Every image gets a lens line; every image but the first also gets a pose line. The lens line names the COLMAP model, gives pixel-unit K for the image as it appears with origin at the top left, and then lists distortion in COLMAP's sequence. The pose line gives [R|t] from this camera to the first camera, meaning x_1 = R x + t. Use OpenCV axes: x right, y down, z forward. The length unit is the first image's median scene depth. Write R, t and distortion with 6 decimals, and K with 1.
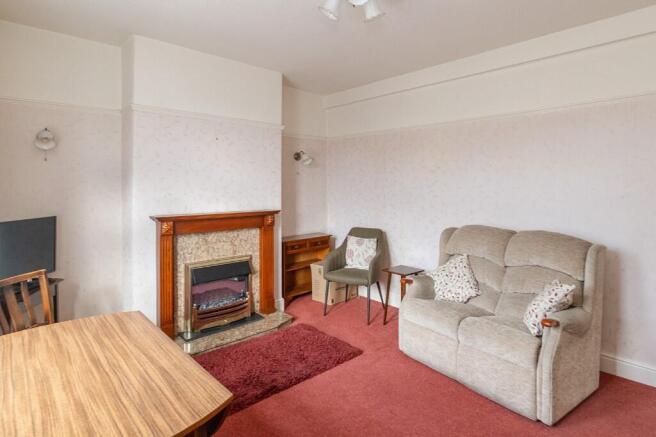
lens RADIAL K [[359.2, 0, 328.7], [0, 359.2, 180.1], [0, 0, 1]] dist [0.000928, 0.000112]
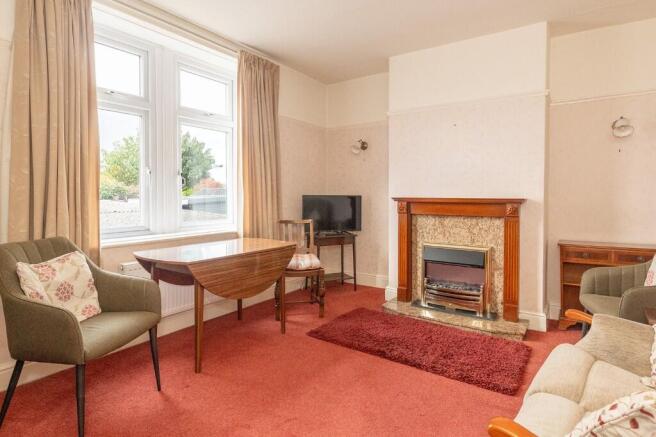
lens RADIAL K [[348.5, 0, 326.1], [0, 348.5, 199.4], [0, 0, 1]] dist [0.002132, 0.000468]
pose [[0.218168, 0.009481, -0.975865, 0.559938], [0.005968, 0.999921, 0.011049, 0.080534], [0.975893, -0.008235, 0.218094, 0.428394]]
